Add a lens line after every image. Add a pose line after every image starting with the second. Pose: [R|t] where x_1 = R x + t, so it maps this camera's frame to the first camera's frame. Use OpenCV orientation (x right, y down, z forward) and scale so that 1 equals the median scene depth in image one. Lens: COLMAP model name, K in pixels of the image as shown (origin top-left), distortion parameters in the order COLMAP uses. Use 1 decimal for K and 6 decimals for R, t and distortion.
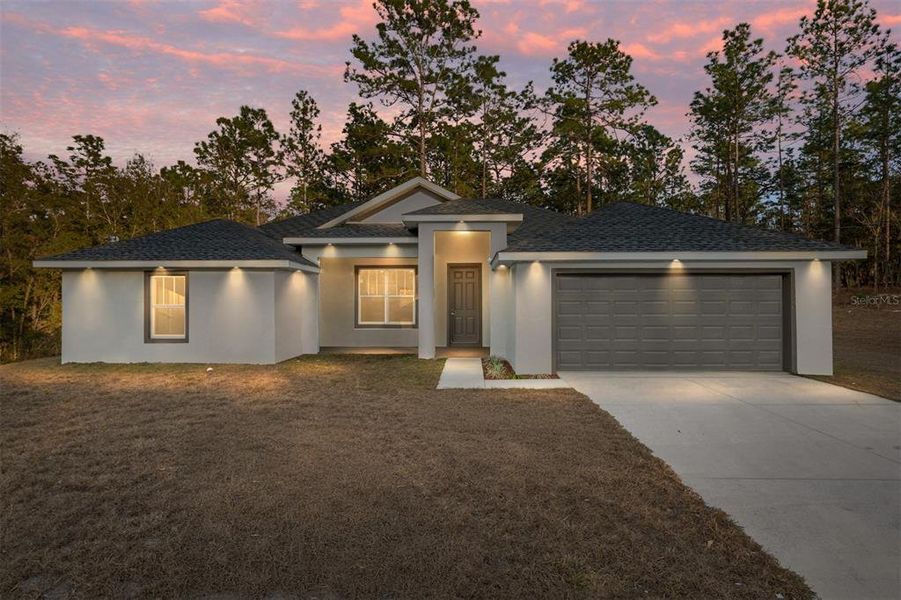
lens RADIAL K [[485.0, 0, 451.0], [0, 485.0, 301.0], [0, 0, 1]] dist [-0.001025, 0.001492]
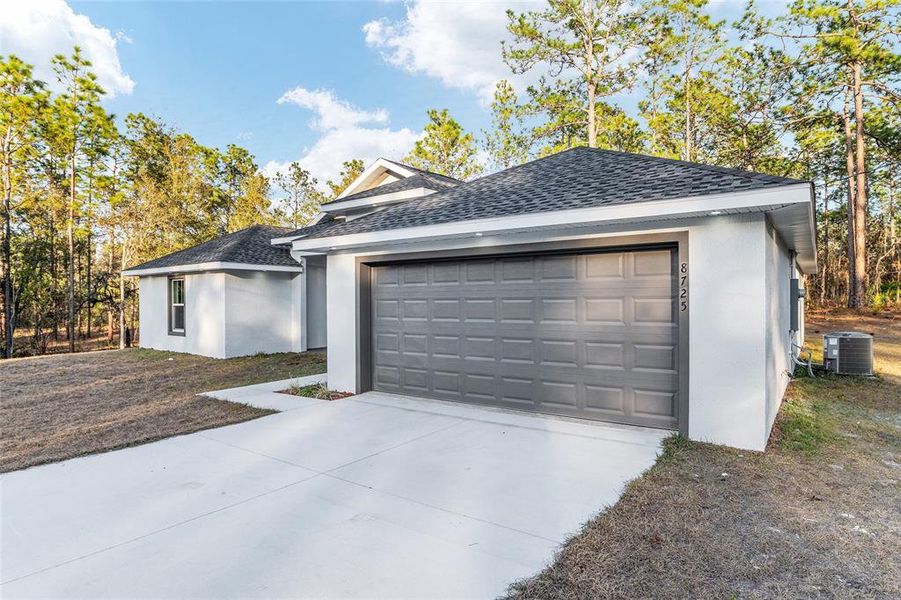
lens RADIAL K [[527.9, 0, 456.3], [0, 527.9, 301.5], [0, 0, 1]] dist [-0.065927, 0.000768]
pose [[0.821628, -0.001622, -0.570022, 0.281545], [0.003520, 0.999991, 0.002229, 0.000786], [0.570013, -0.003838, 0.821626, 0.140321]]
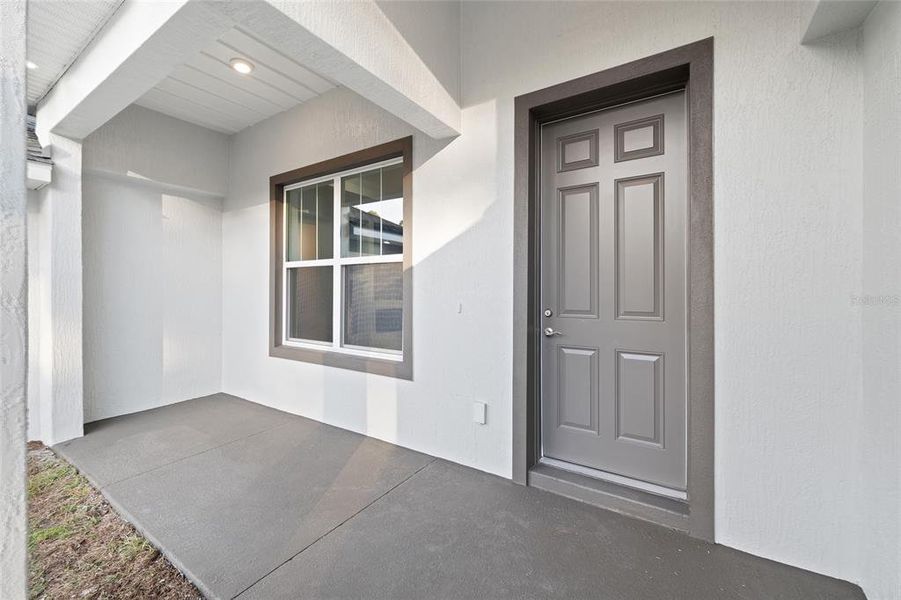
lens RADIAL K [[371.6, 0, 447.3], [0, 371.6, 294.4], [0, 0, 1]] dist [-0.002647, -0.000041]
pose [[0.852393, 0.006239, -0.522865, 0.027568], [-0.002776, 0.999969, 0.007408, 0.004685], [0.522894, -0.004863, 0.852384, 0.436732]]
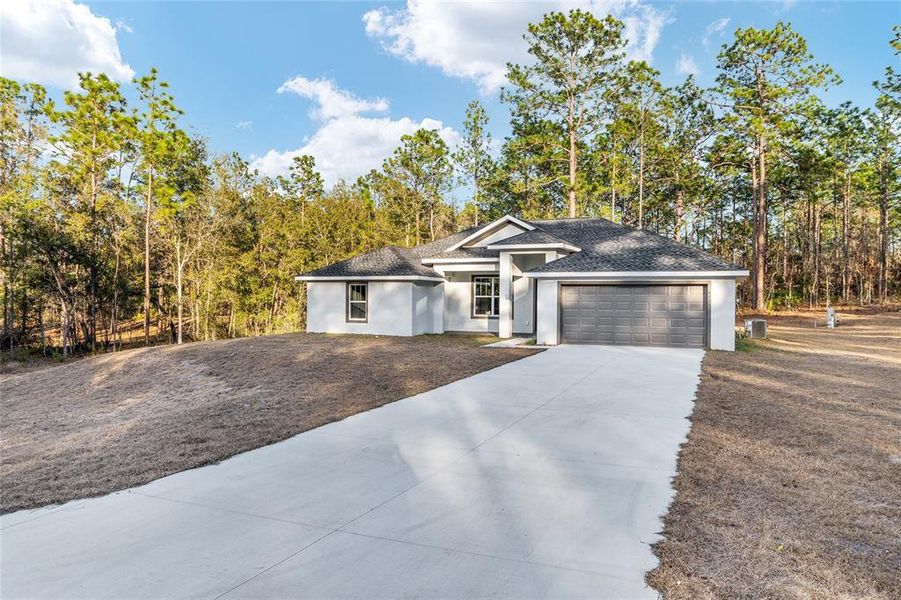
lens RADIAL K [[634.4, 0, 450.5], [0, 634.4, 300.0], [0, 0, 1]] dist [-0.076321, 0.004970]
pose [[0.923782, 0.009297, -0.382805, 0.242334], [-0.009143, 0.999956, 0.002222, -0.001580], [0.382809, 0.001448, 0.923827, -0.396740]]
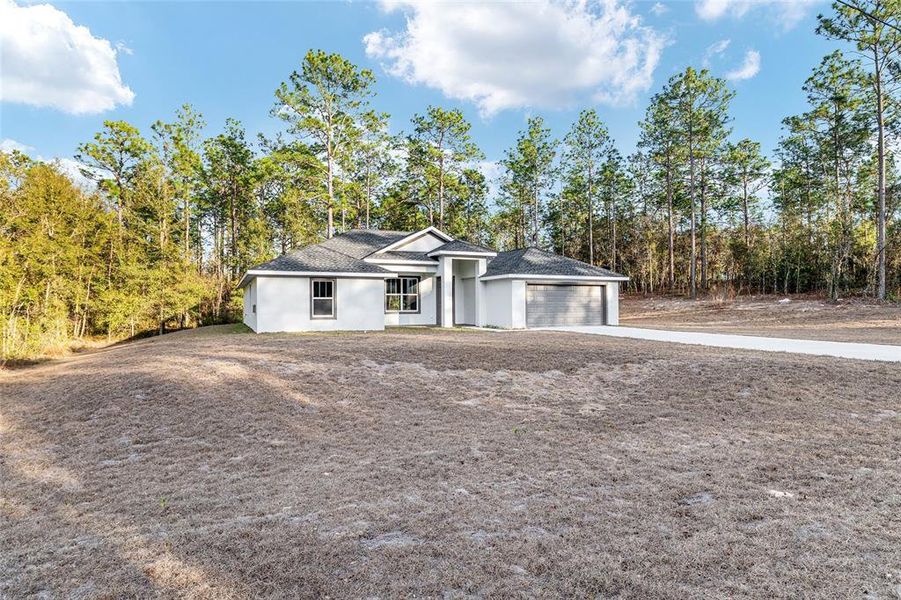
lens RADIAL K [[527.9, 0, 456.3], [0, 527.9, 301.5], [0, 0, 1]] dist [-0.065927, 0.000768]
pose [[0.889671, 0.002253, 0.456596, -0.410122], [0.003624, 0.999921, -0.011995, 0.018609], [-0.456587, 0.012326, 0.889593, -0.352091]]
